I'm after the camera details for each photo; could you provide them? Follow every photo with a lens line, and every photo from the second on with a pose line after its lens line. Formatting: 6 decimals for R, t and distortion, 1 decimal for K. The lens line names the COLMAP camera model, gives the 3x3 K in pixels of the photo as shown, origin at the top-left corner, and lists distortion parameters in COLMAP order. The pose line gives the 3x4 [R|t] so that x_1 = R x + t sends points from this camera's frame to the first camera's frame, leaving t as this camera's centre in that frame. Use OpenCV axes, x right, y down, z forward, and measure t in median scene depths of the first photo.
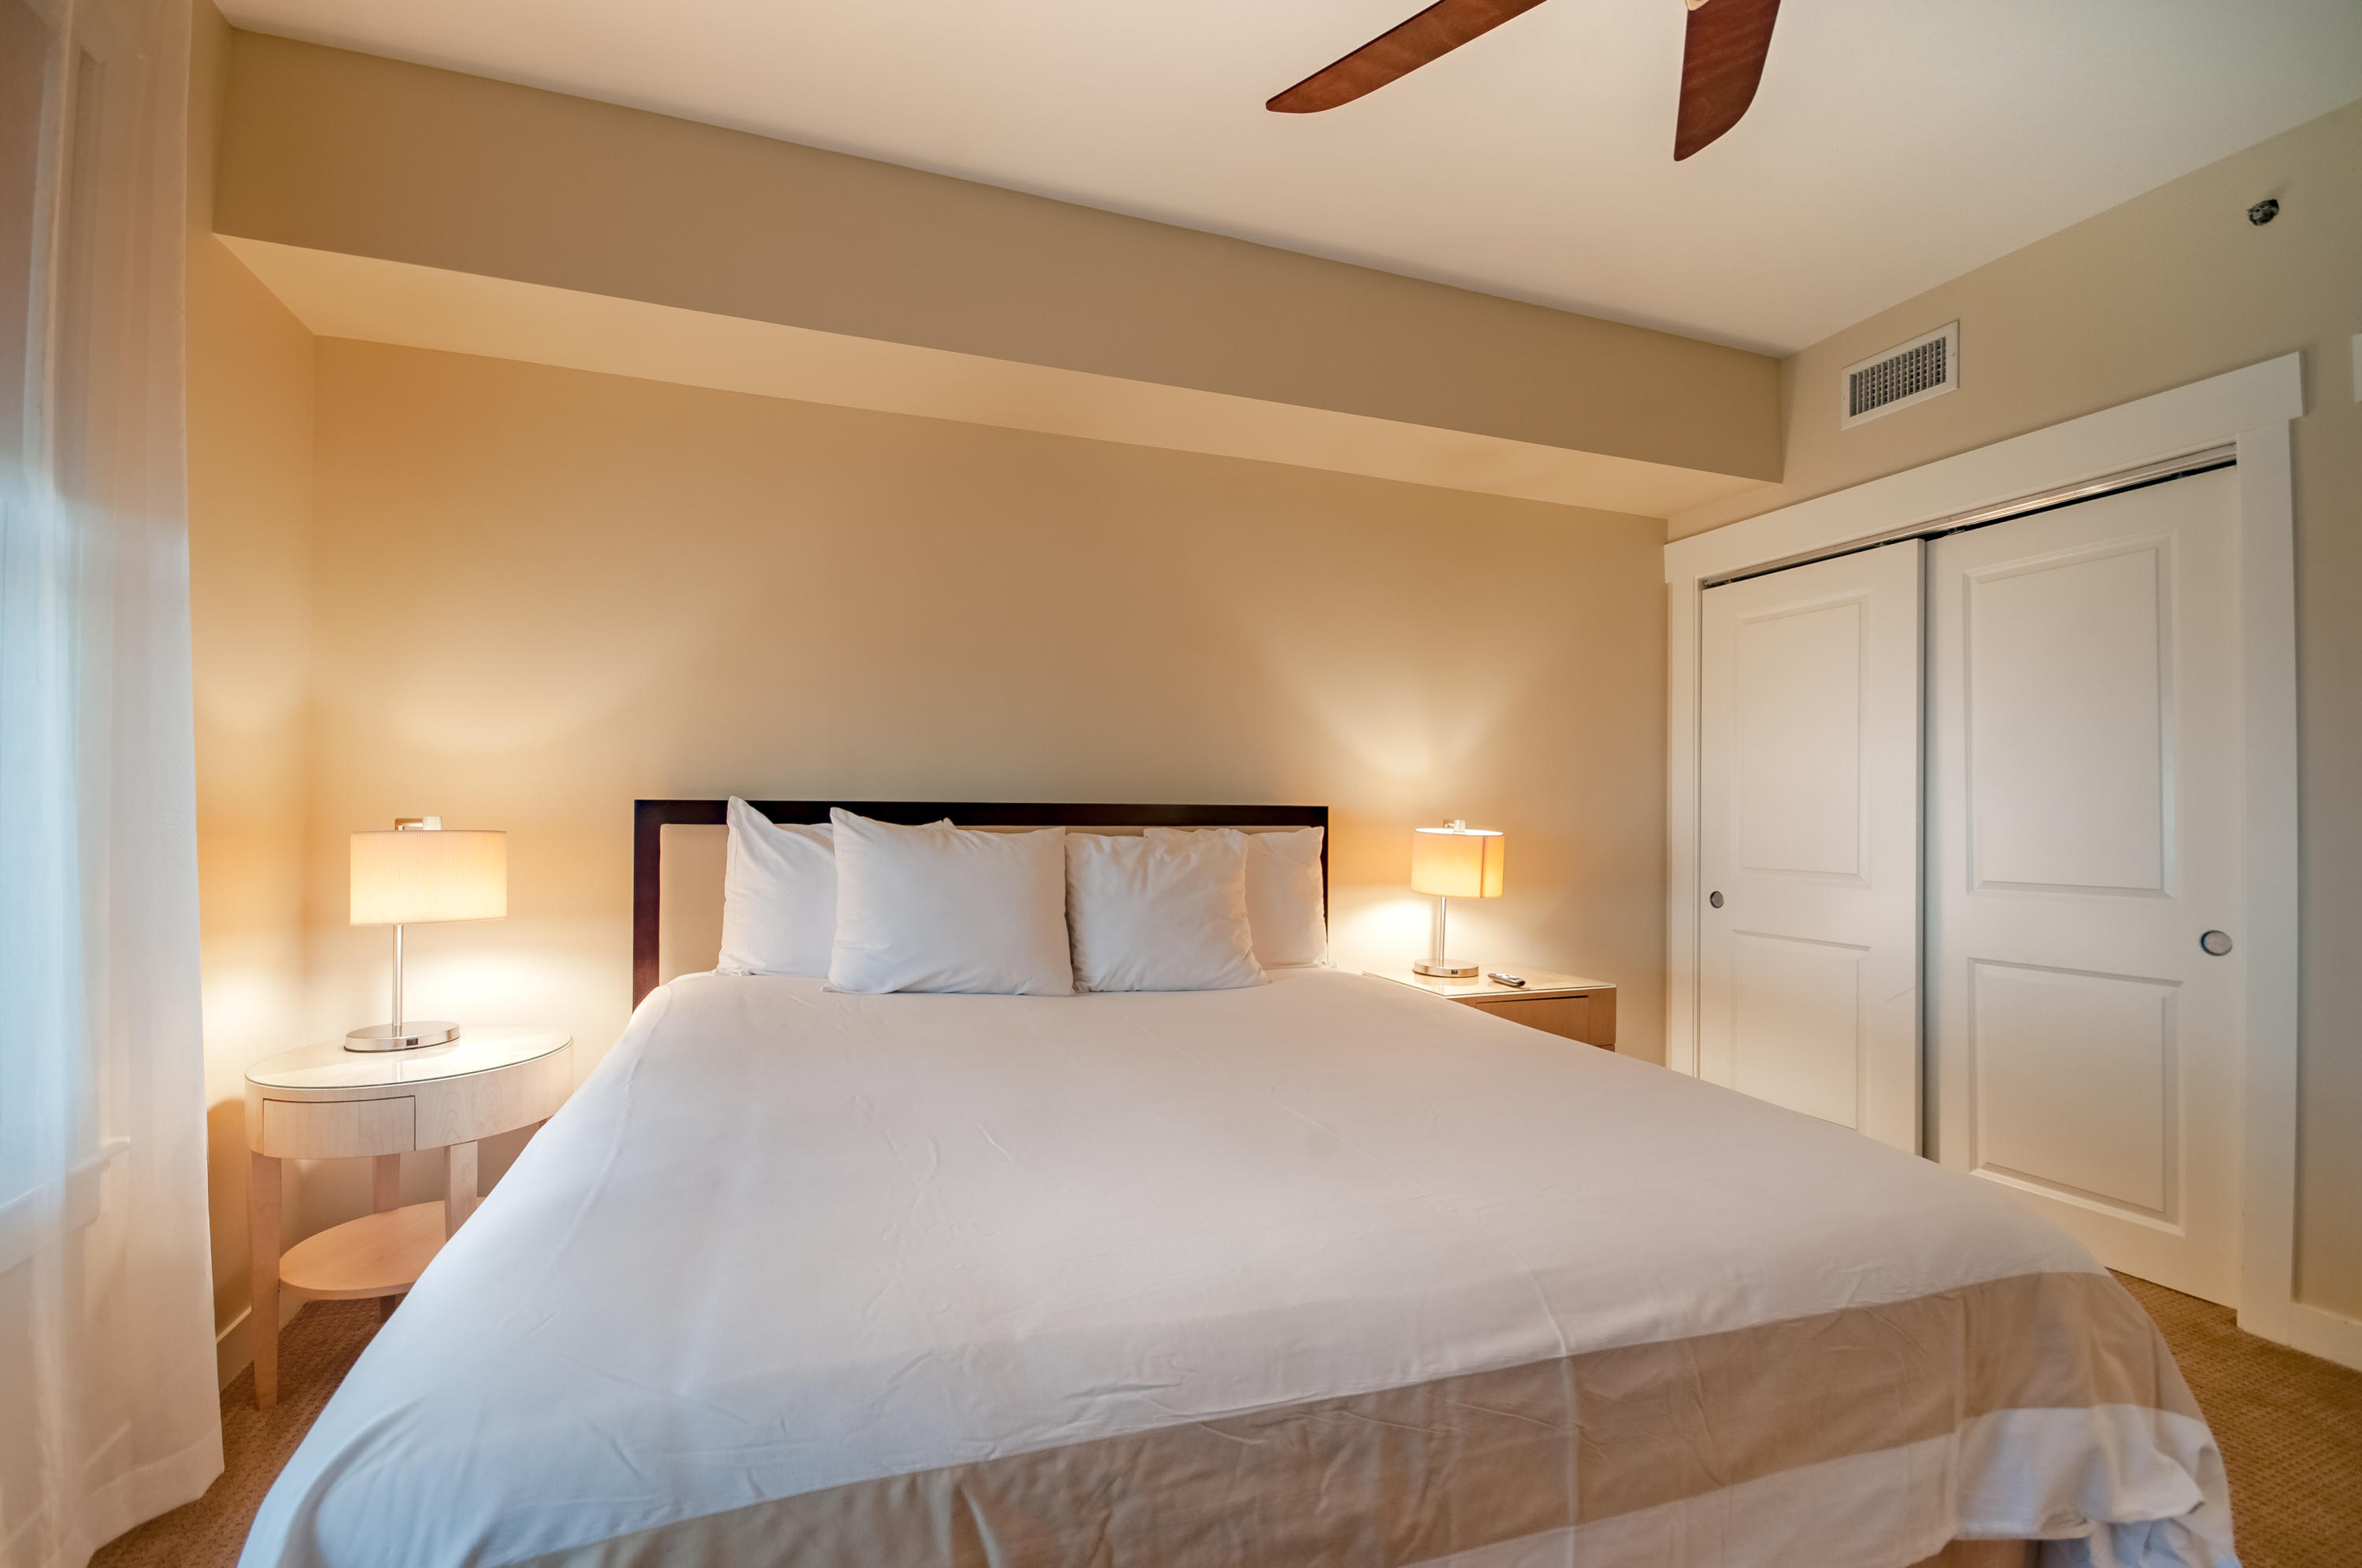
lens RADIAL K [[1054.3, 0, 1164.6], [0, 1054.3, 819.8], [0, 0, 1]] dist [0.006747, -0.012791]
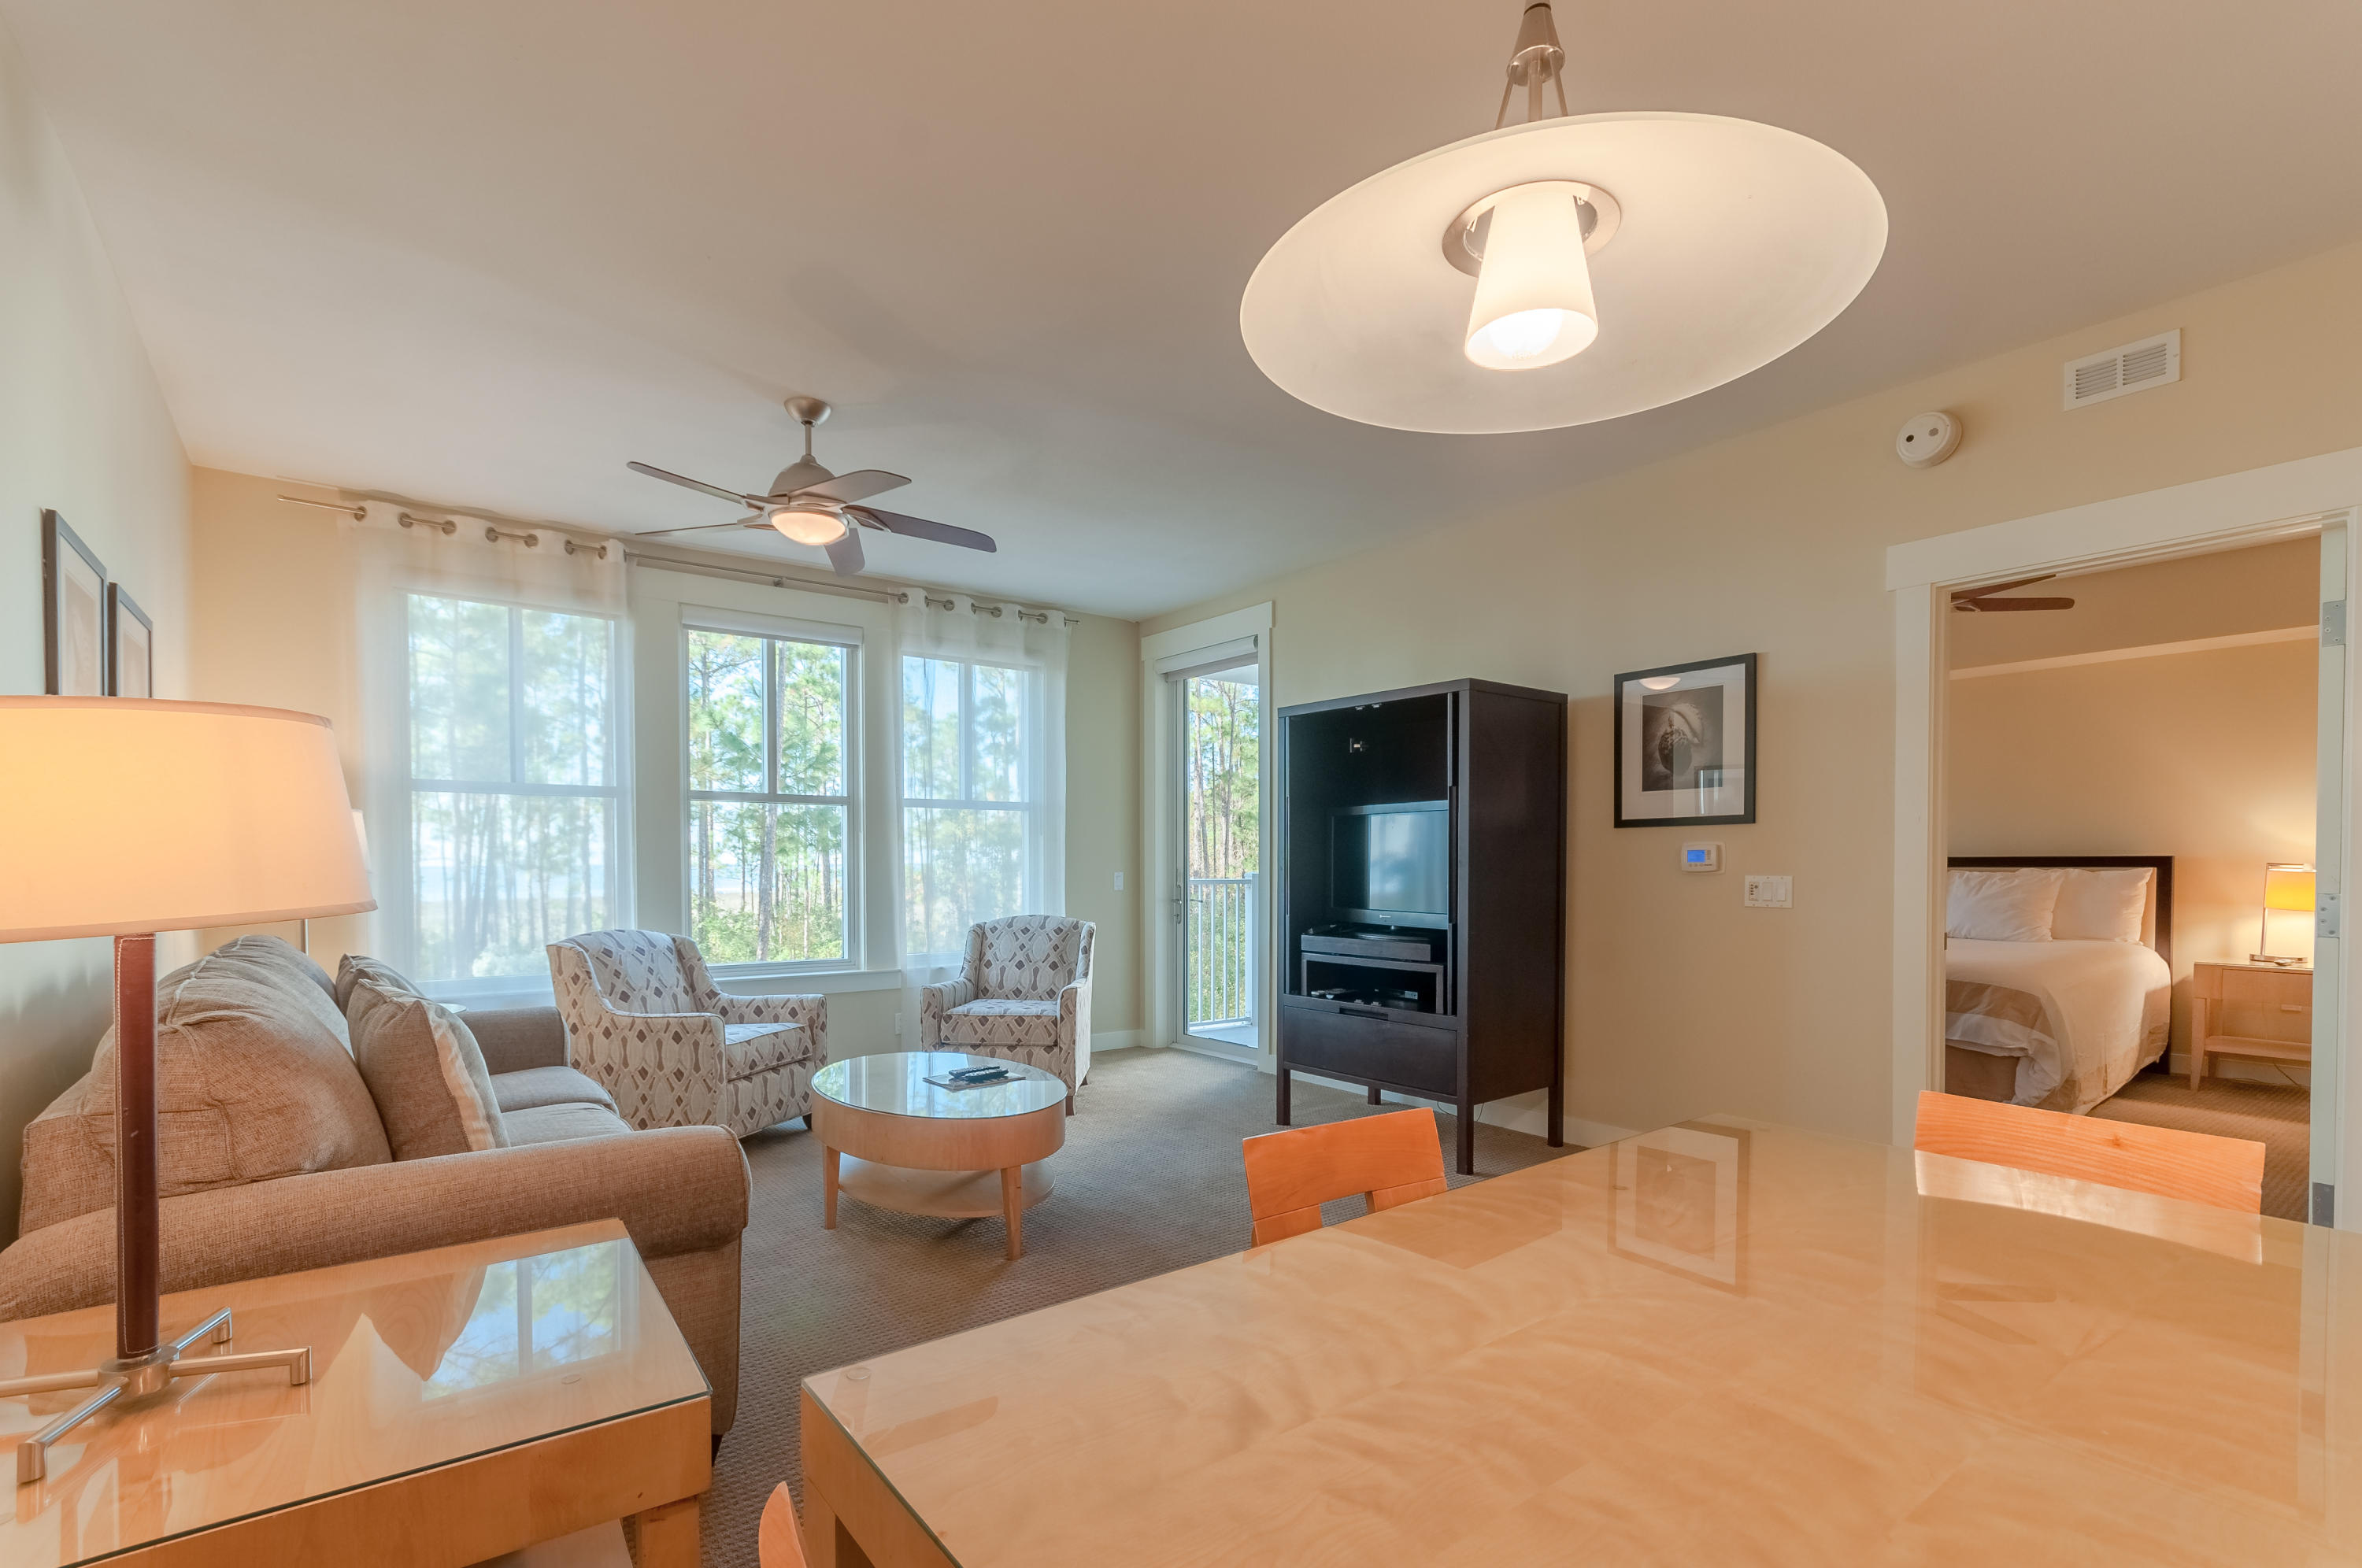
lens RADIAL K [[1073.4, 0, 1169.8], [0, 1073.4, 885.1], [0, 0, 1]] dist [0.003841, 0.000429]
pose [[0.305113, 0.014760, -0.952202, 1.816083], [-0.000437, 0.999882, 0.015359, 0.010328], [0.952316, -0.004270, 0.305083, -1.507077]]
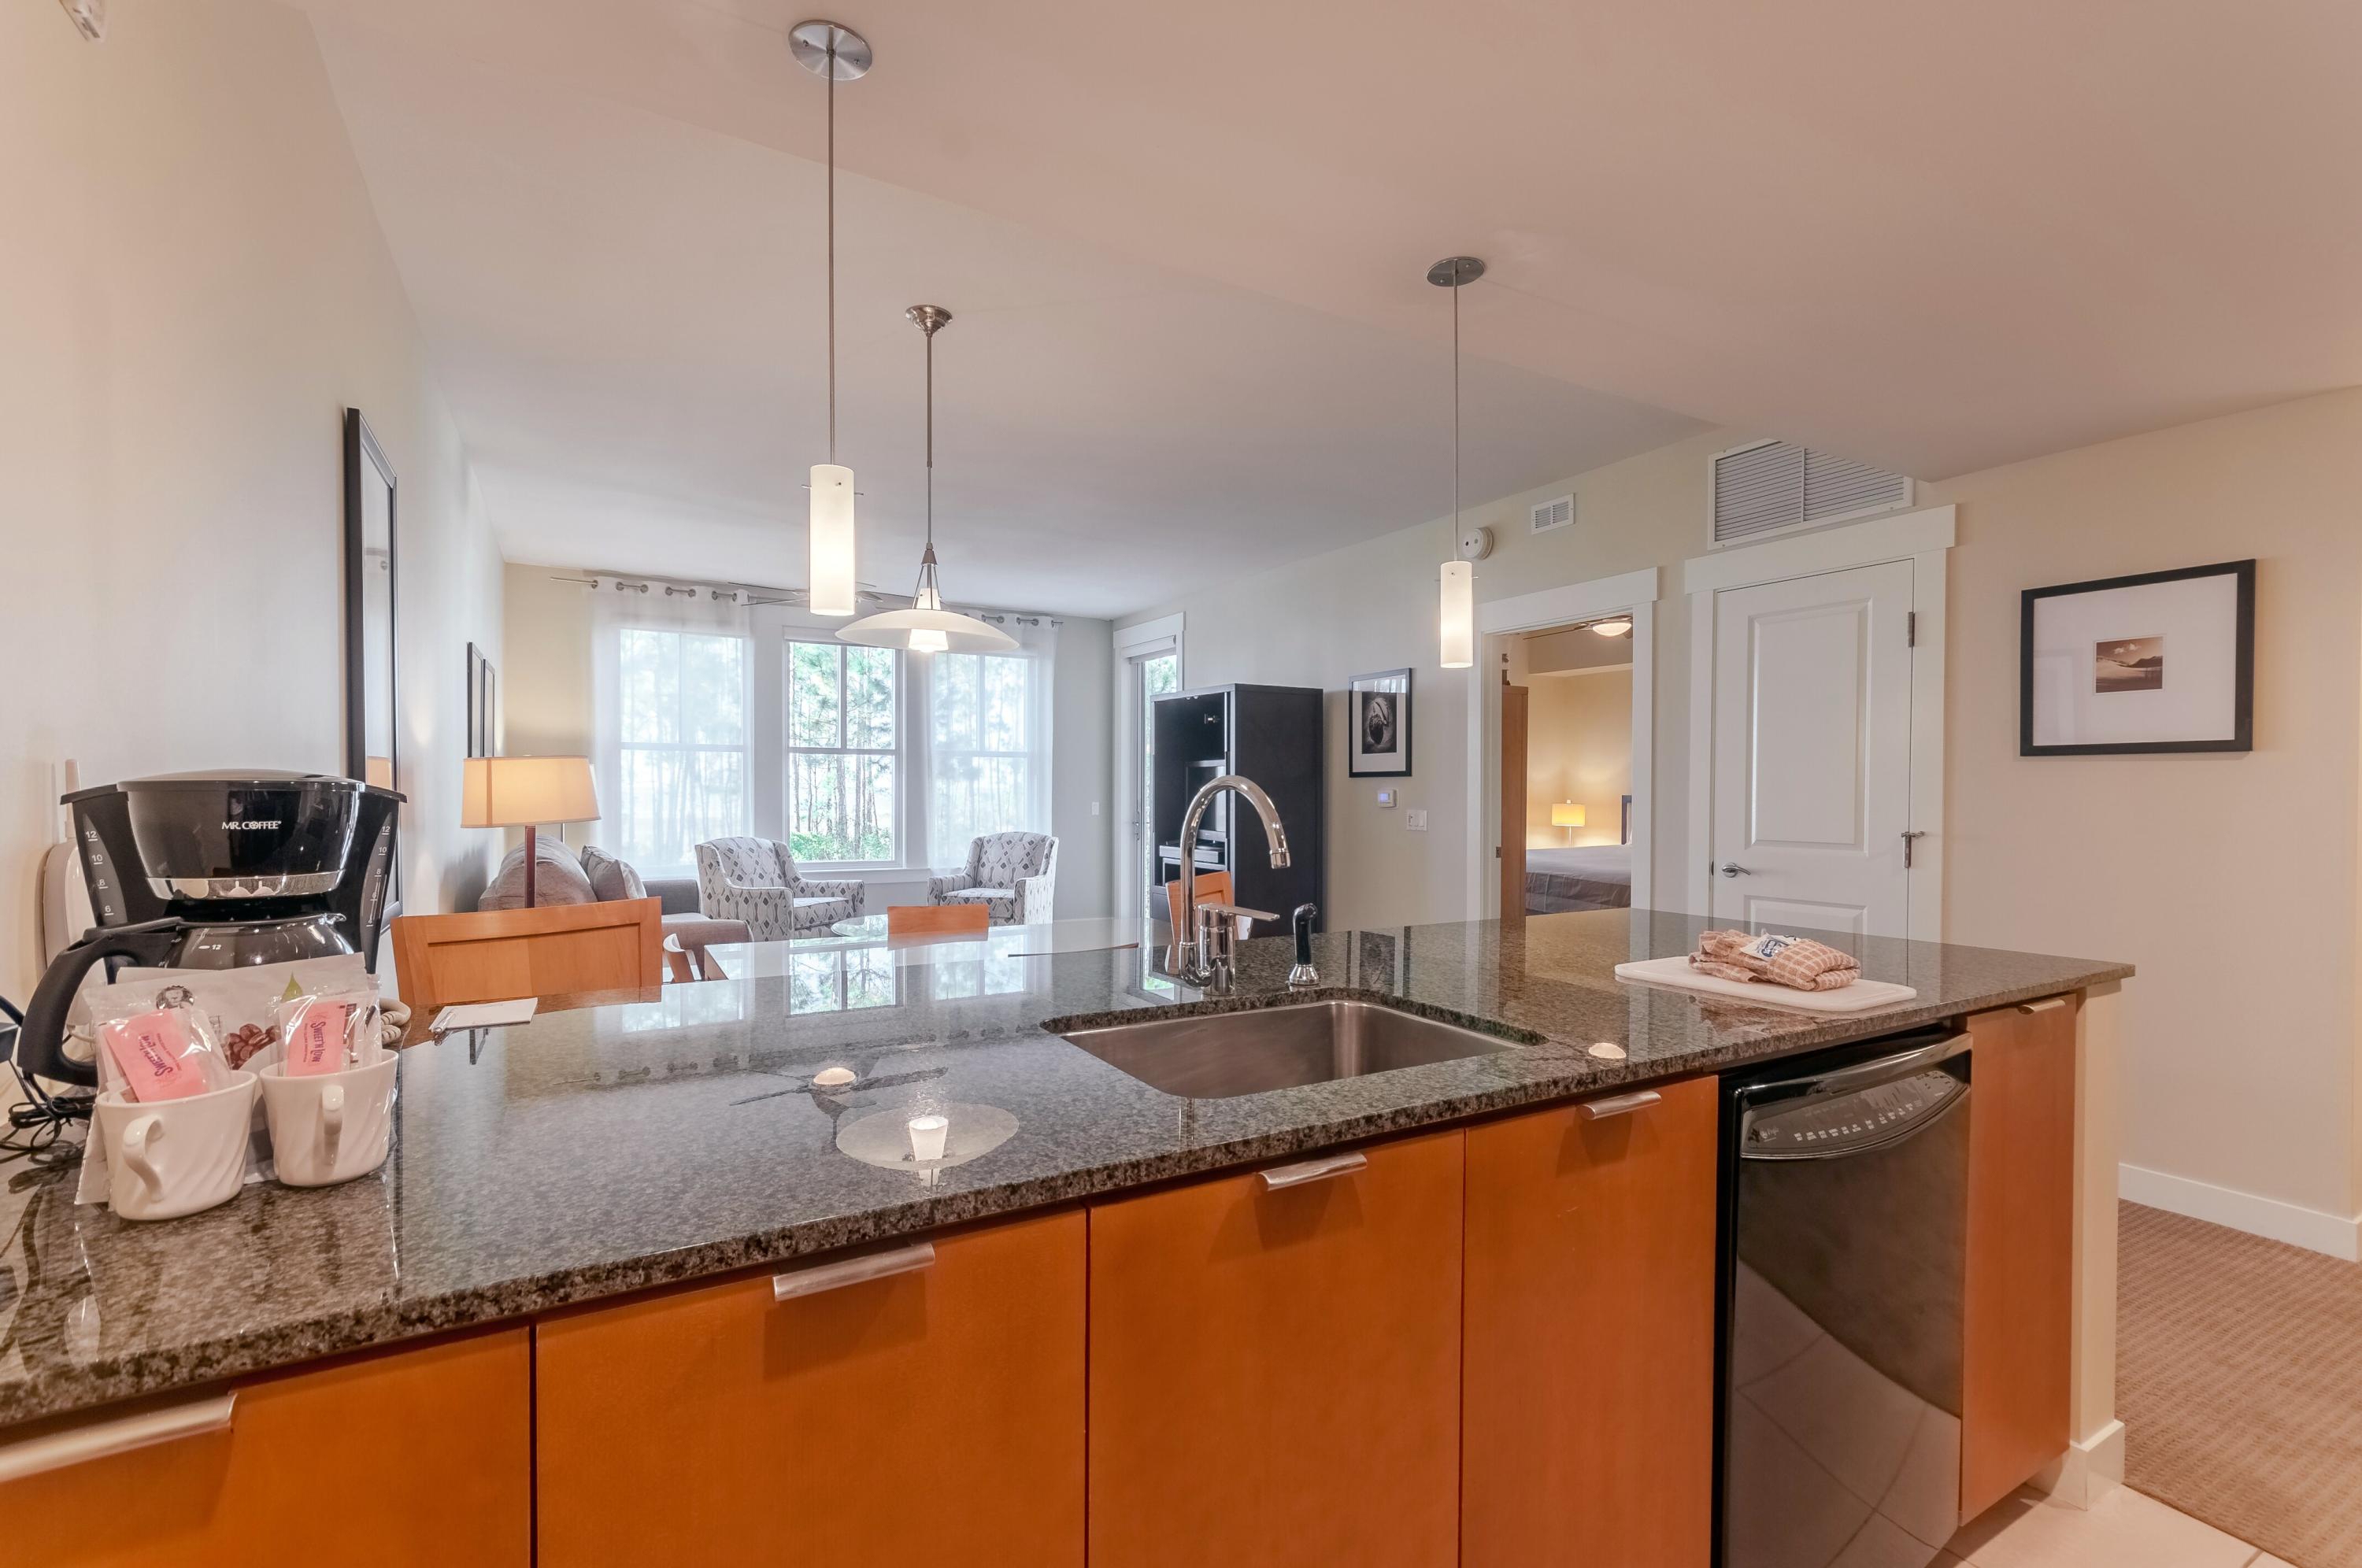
lens RADIAL K [[1038.7, 0, 1173.4], [0, 1038.7, 803.7], [0, 0, 1]] dist [-0.000874, -0.000628]
pose [[0.177843, 0.011184, -0.983995, 2.834764], [-0.007715, 0.999921, 0.009970, -0.013779], [0.984029, 0.005818, 0.177915, -1.164012]]
